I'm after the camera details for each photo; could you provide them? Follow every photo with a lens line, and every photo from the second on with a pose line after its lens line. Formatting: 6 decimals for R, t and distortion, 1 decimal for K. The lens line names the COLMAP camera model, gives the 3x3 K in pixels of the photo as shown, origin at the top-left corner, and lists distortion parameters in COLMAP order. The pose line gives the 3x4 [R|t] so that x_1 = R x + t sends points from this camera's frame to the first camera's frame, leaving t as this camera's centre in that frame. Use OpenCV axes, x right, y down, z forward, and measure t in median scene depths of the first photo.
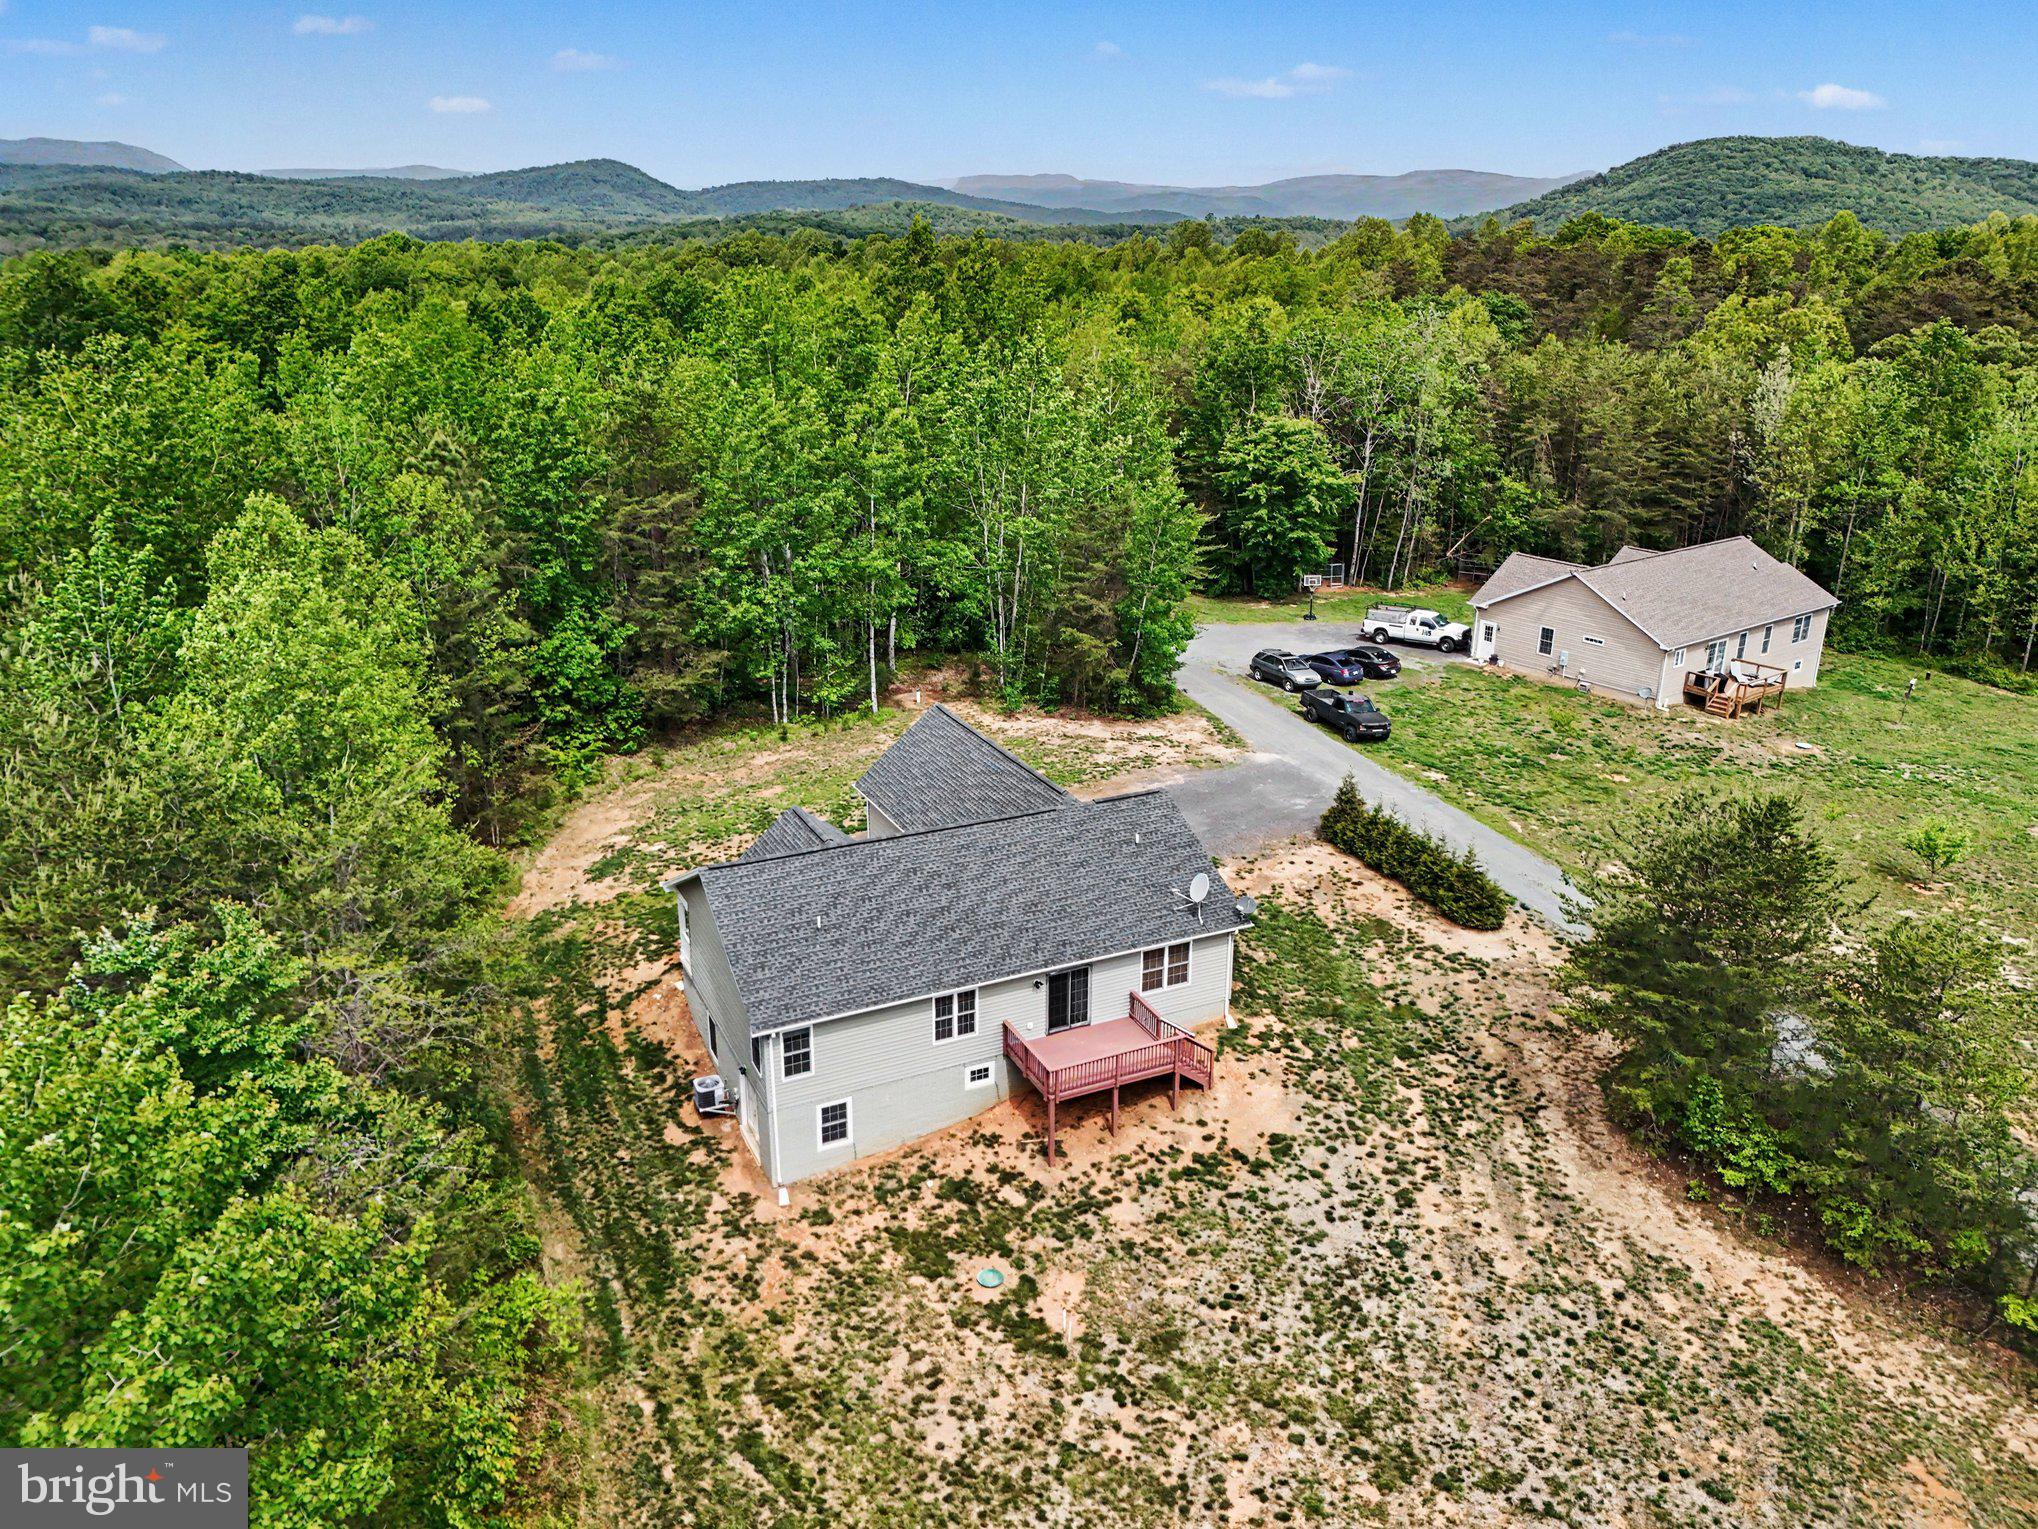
lens RADIAL K [[1492.7, 0, 1021.0], [0, 1492.7, 767.3], [0, 0, 1]] dist [0.068645, -0.058378]
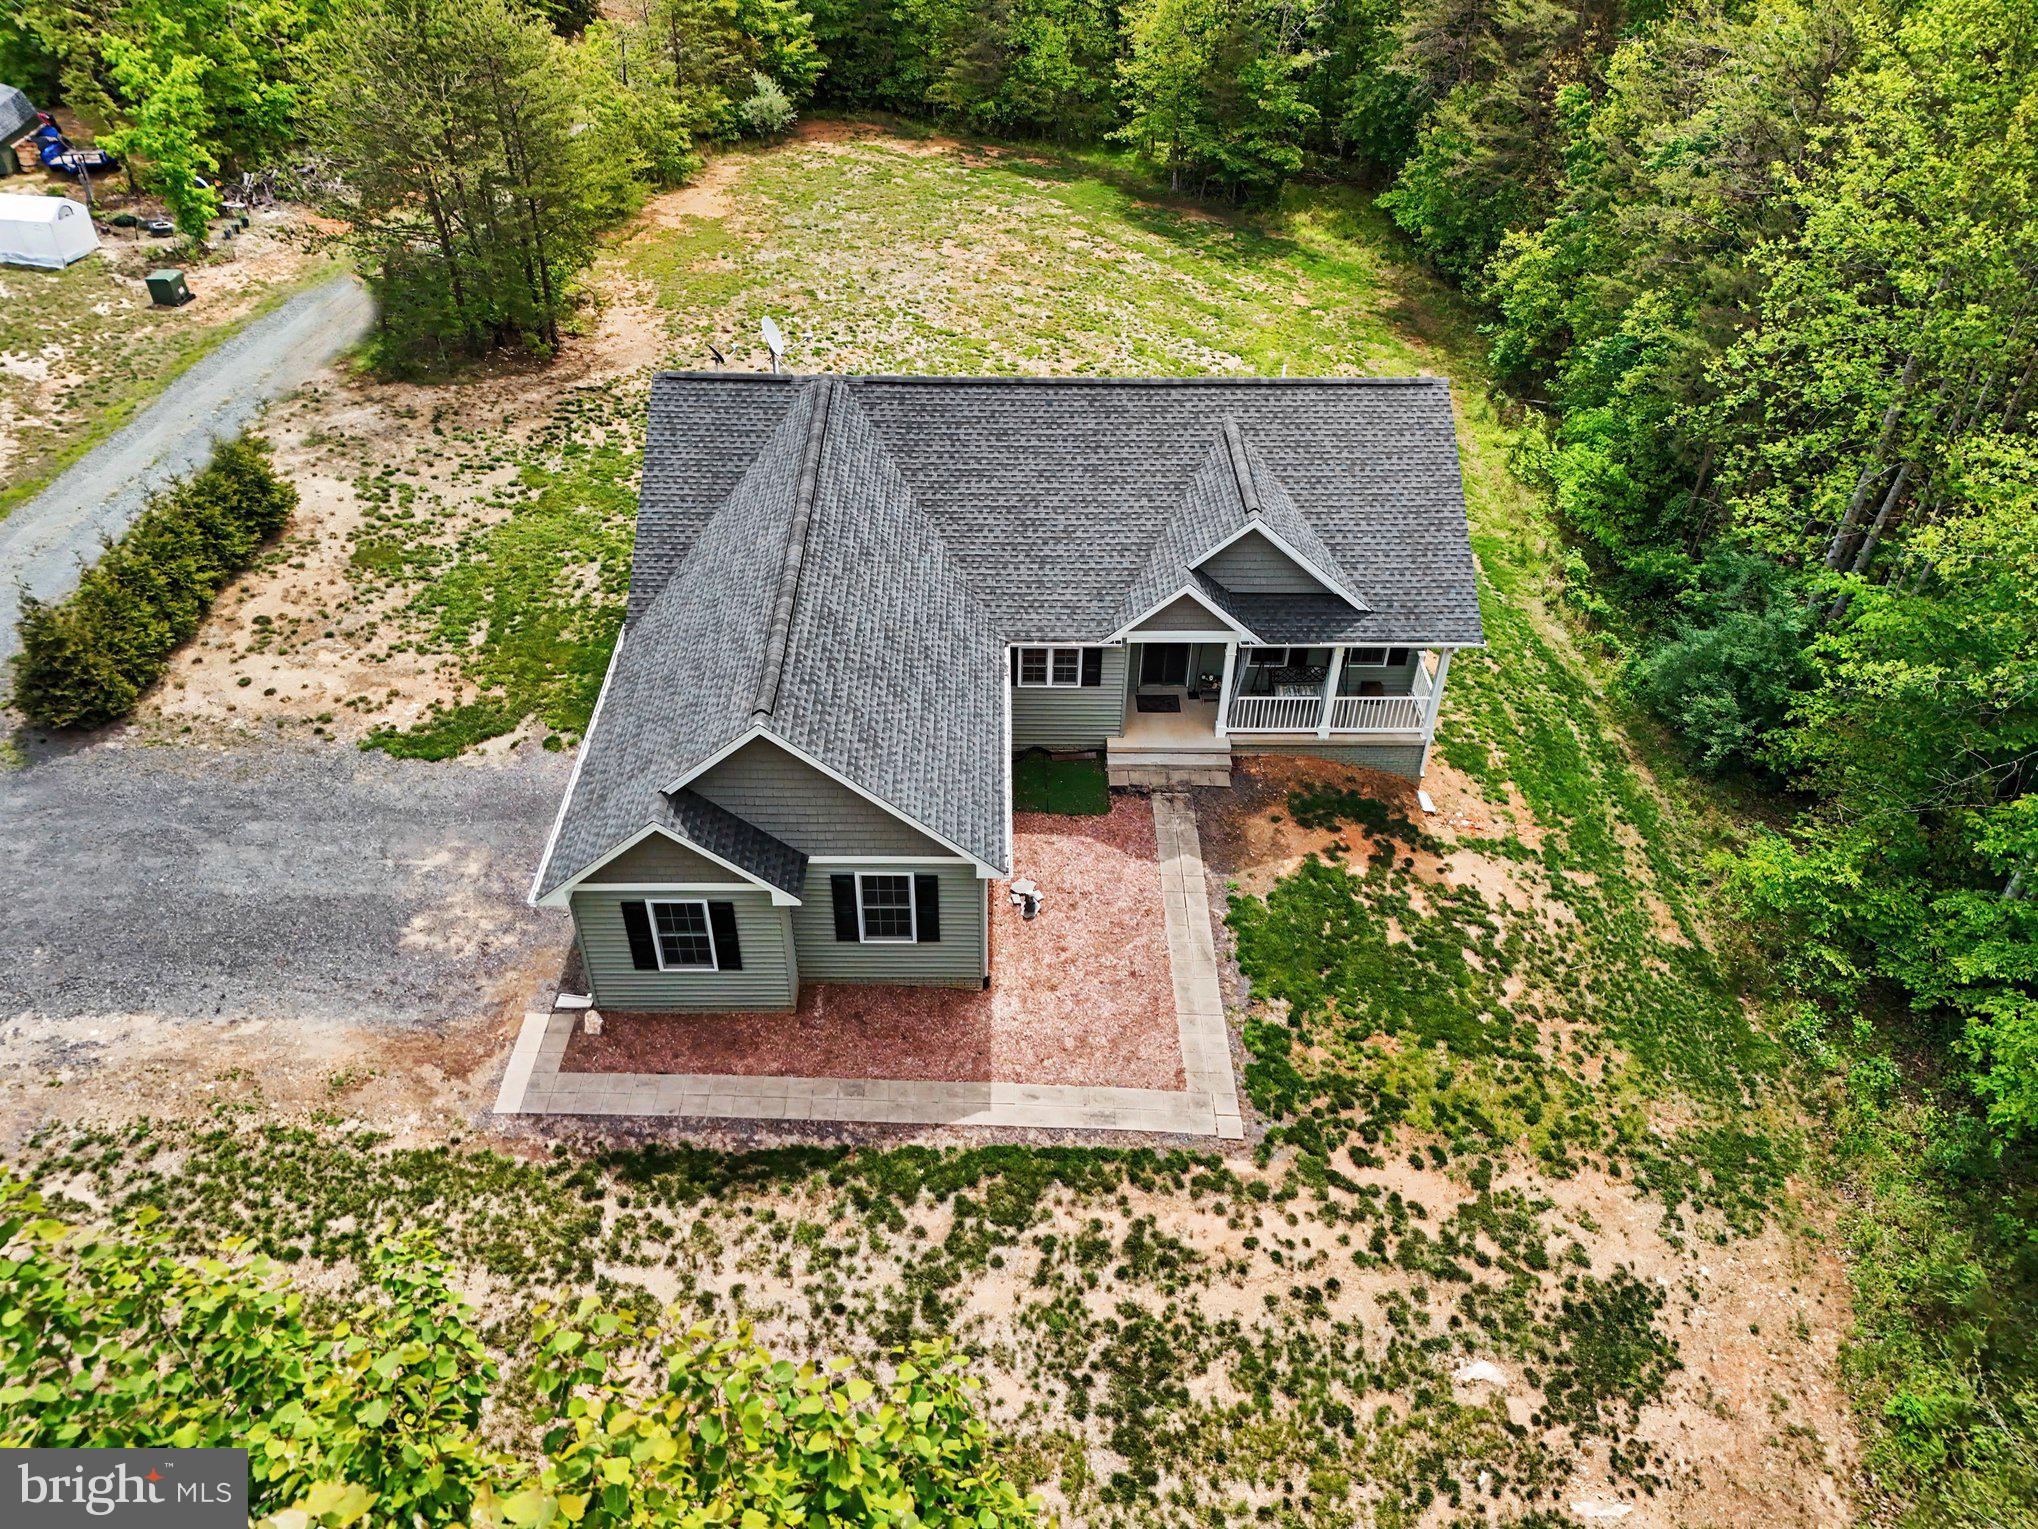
lens RADIAL K [[1492.7, 0, 1021.0], [0, 1492.7, 767.3], [0, 0, 1]] dist [0.068645, -0.058378]
pose [[-0.904709, -0.285436, 0.316271, -0.312936], [0.125992, 0.529901, 0.838648, -0.450070], [-0.406973, 0.798580, -0.443444, 1.549599]]
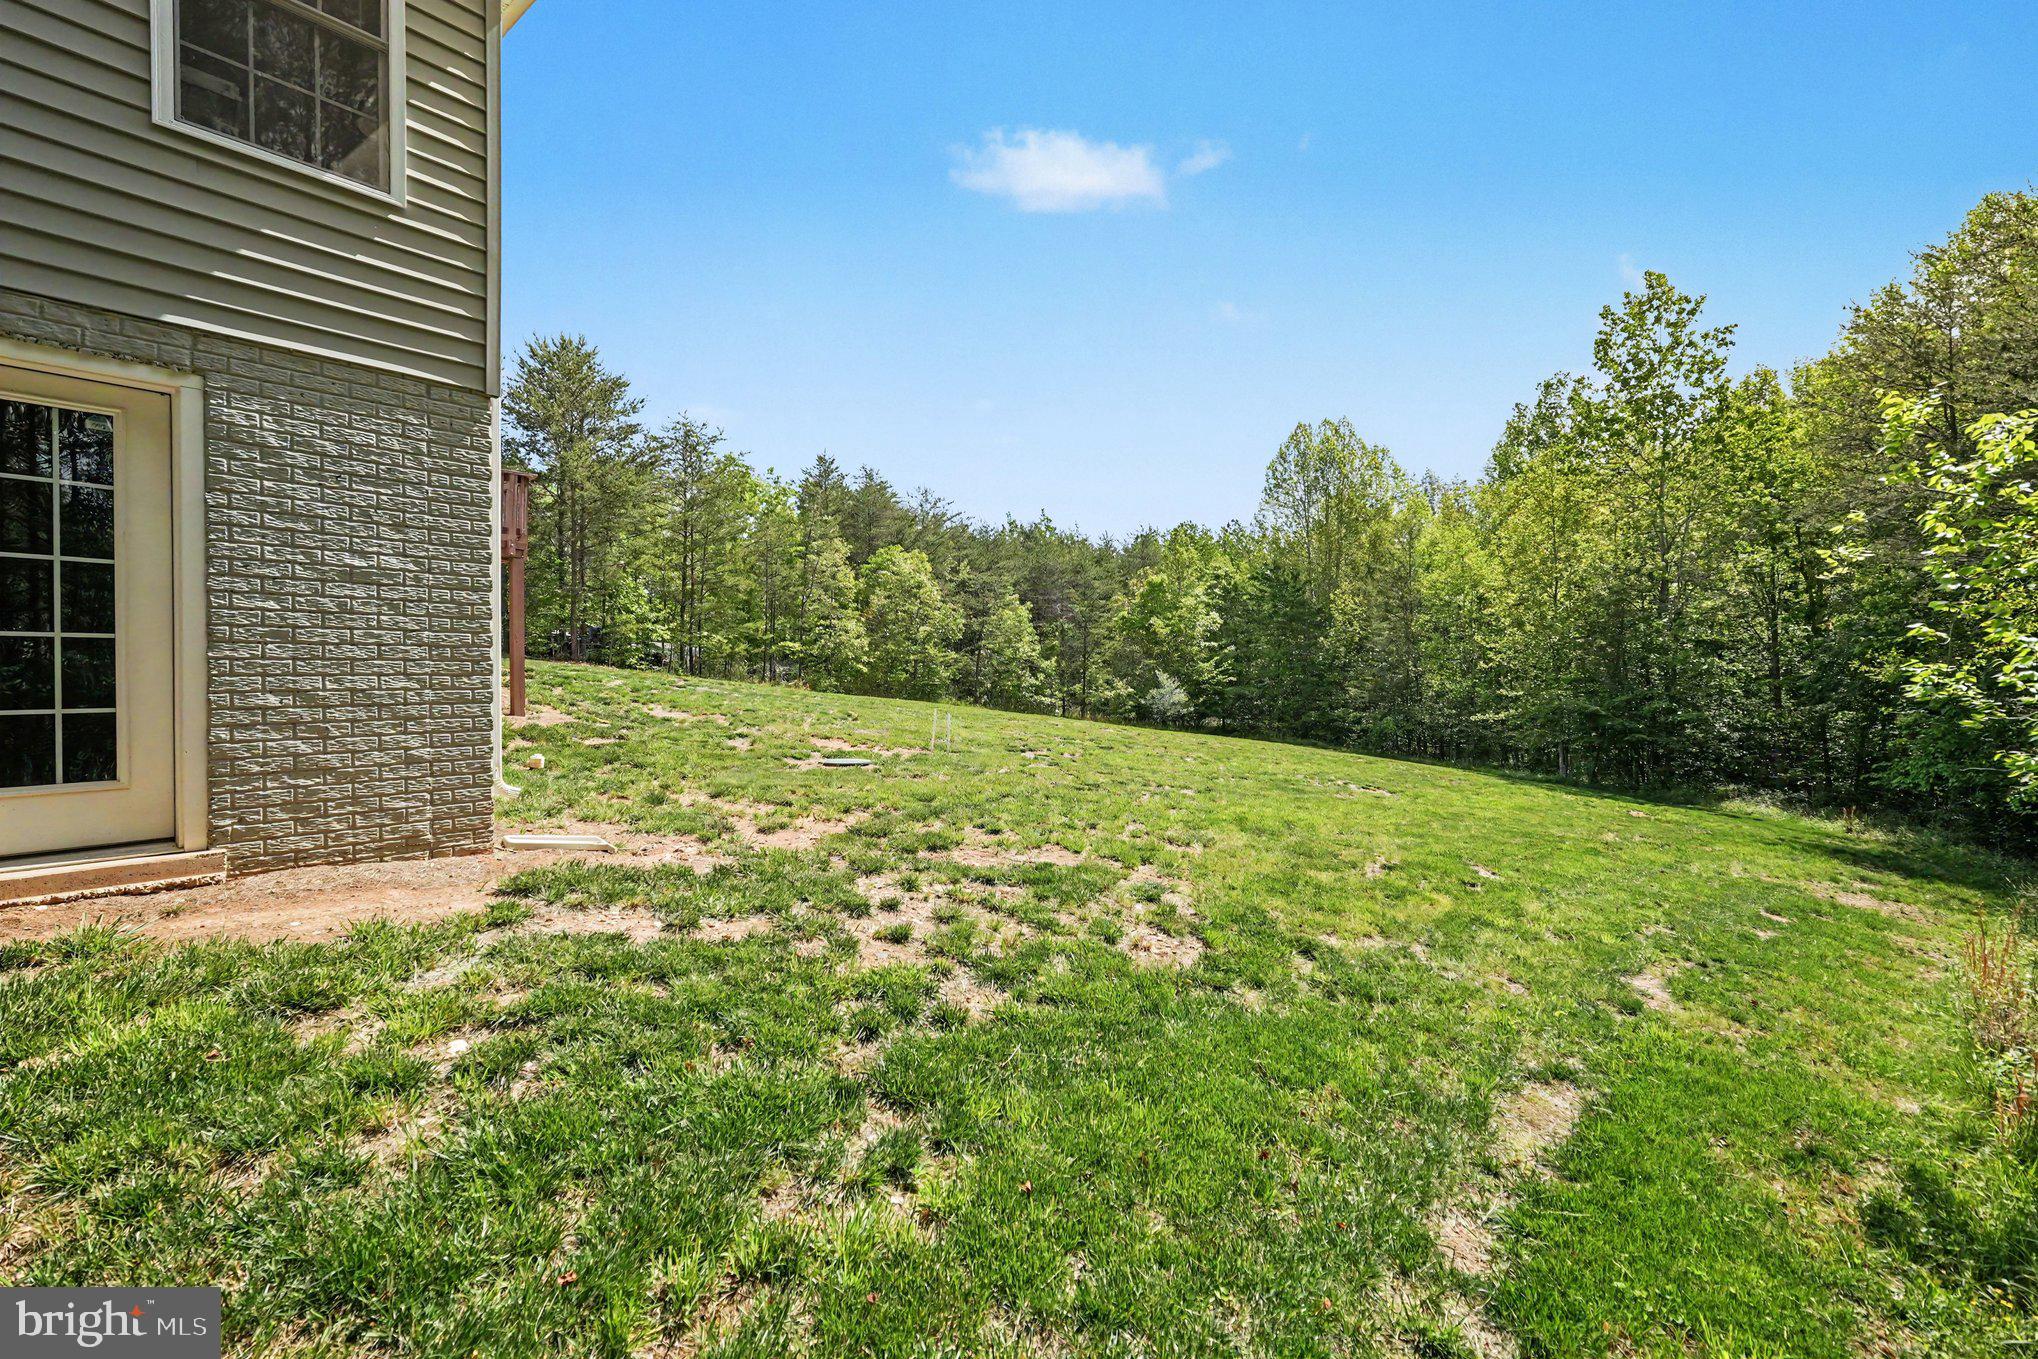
lens RADIAL K [[897.4, 0, 1017.4], [0, 897.4, 680.8], [0, 0, 1]] dist [-0.036696, 0.019714]
pose [[-0.419169, -0.008679, 0.907867, -0.291850], [0.308301, 0.939176, 0.151324, 0.257465], [-0.853960, 0.343327, -0.390998, 0.960551]]
